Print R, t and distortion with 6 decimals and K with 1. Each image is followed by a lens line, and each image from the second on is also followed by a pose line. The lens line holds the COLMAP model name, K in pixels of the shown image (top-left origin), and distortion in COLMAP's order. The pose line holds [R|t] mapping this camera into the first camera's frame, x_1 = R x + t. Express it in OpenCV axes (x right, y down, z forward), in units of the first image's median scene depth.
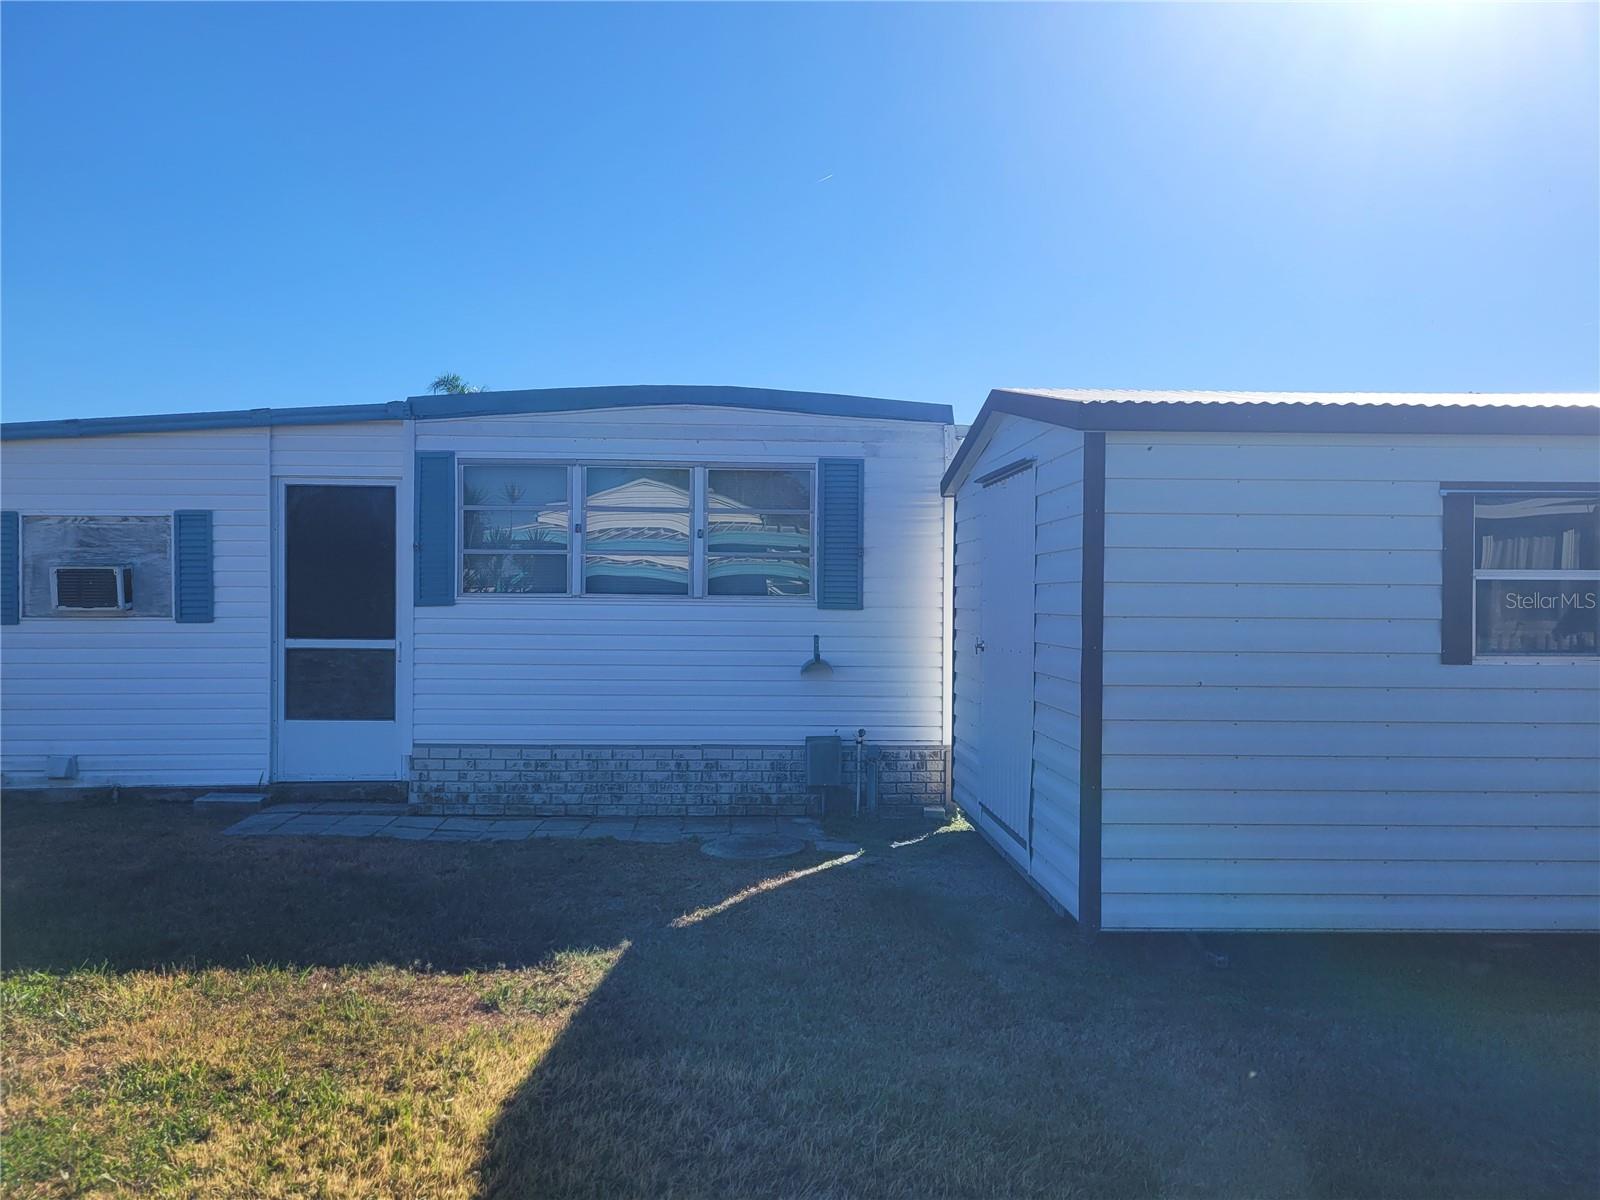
lens RADIAL K [[1193.2, 0, 799.4], [0, 1193.2, 606.0], [0, 0, 1]] dist [0.052410, -0.036006]
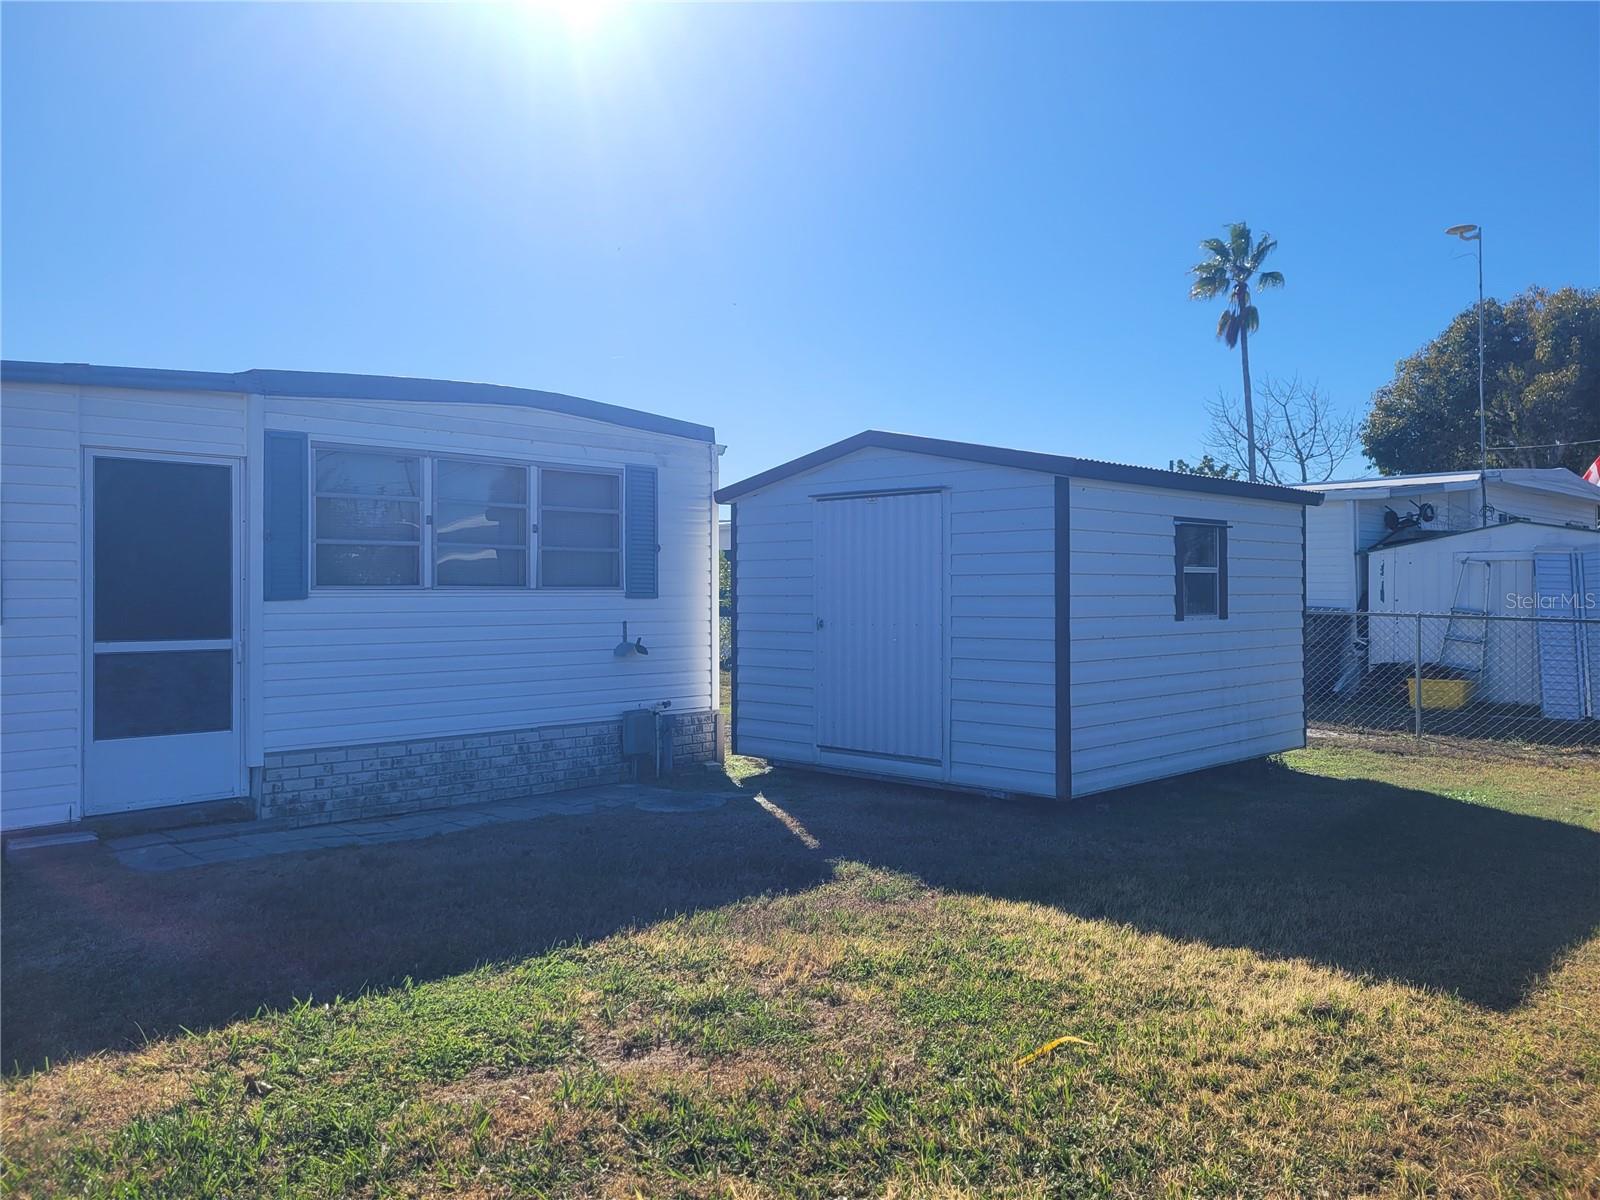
lens RADIAL K [[1193.2, 0, 802.7], [0, 1193.2, 589.2], [0, 0, 1]] dist [0.052410, -0.036006]
pose [[0.731675, -0.008023, 0.681607, -0.638602], [0.013962, 0.999897, -0.003218, 0.000039], [-0.681511, 0.011871, 0.731712, 0.058693]]
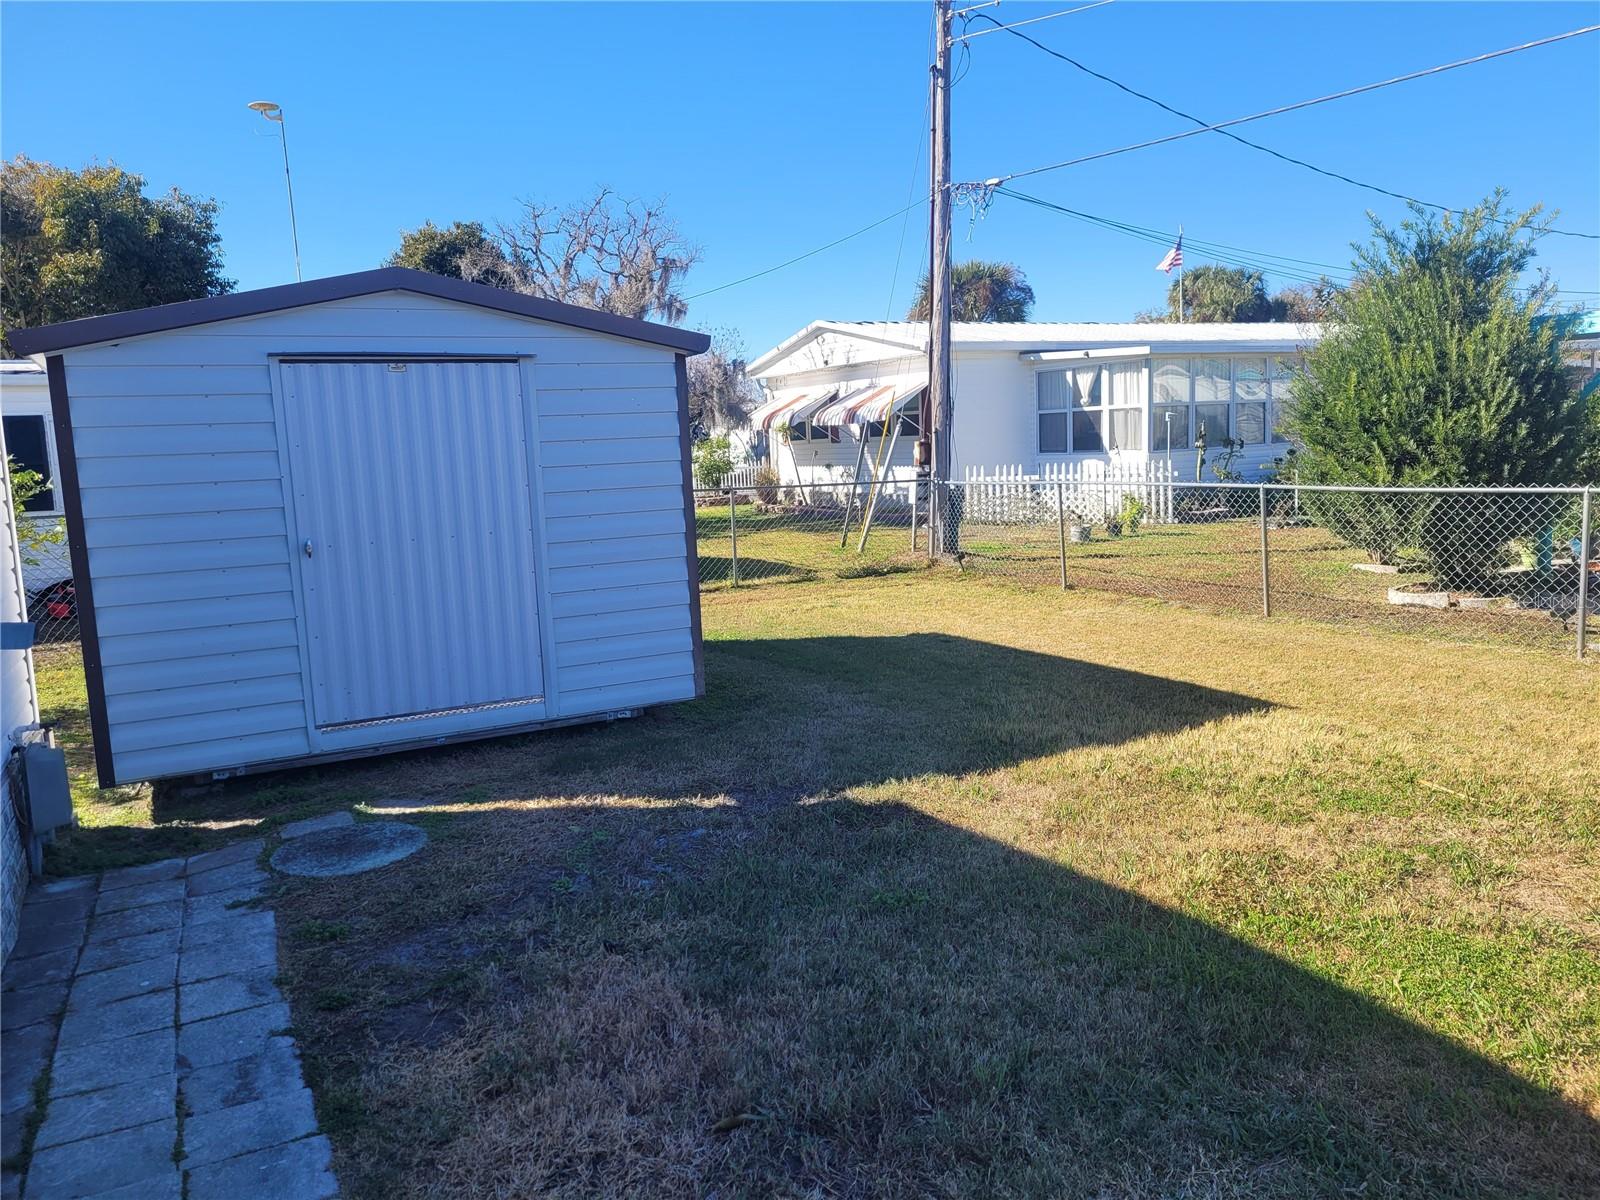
lens RADIAL K [[1193.2, 0, 801.3], [0, 1193.2, 601.0], [0, 0, 1]] dist [0.052410, -0.036006]
pose [[-0.417760, -0.107642, 0.902158, -0.680792], [0.049001, 0.988842, 0.140675, -0.030130], [-0.907235, 0.102975, -0.407825, 0.902744]]
